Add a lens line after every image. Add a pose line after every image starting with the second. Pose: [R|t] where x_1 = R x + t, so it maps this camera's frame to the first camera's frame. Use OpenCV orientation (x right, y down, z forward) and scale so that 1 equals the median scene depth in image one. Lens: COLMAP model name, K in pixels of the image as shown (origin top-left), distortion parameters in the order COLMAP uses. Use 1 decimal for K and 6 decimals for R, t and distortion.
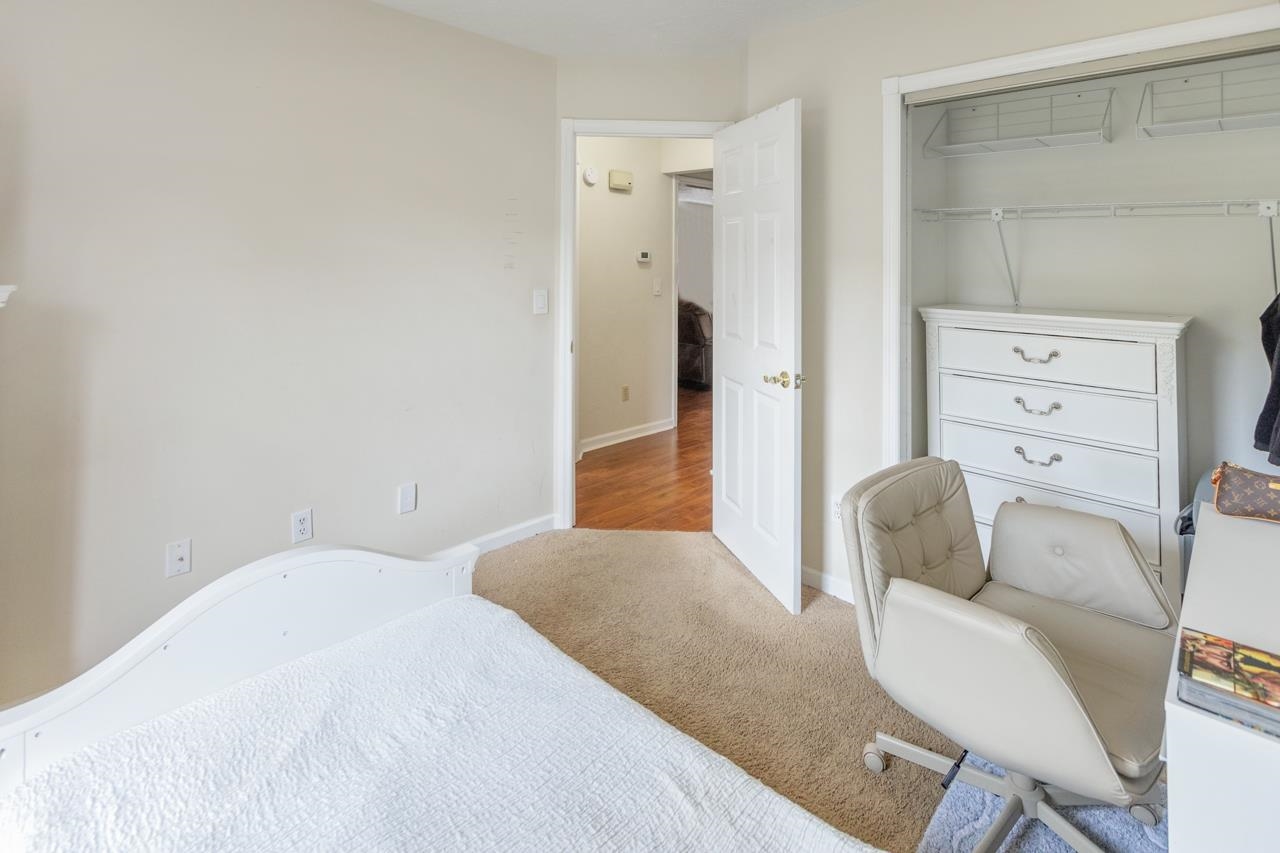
lens RADIAL K [[625.5, 0, 636.9], [0, 625.5, 398.2], [0, 0, 1]] dist [0.002645, -0.000035]
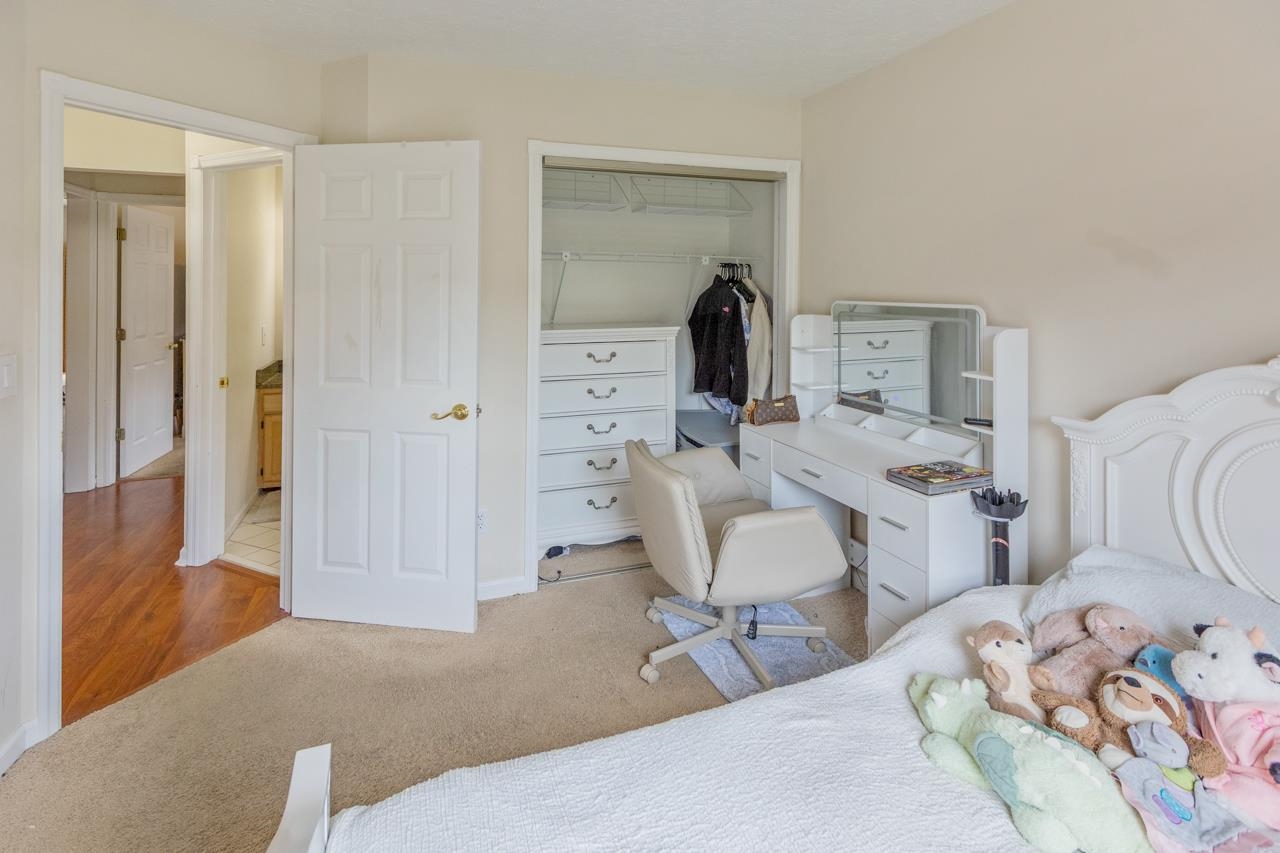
lens RADIAL K [[585.2, 0, 616.5], [0, 585.2, 408.6], [0, 0, 1]] dist [0.003583, 0.000076]
pose [[0.455285, -0.199133, 0.867792, -0.510440], [0.199694, 0.972675, 0.118431, -0.104530], [-0.867662, 0.119373, 0.482610, 0.346614]]
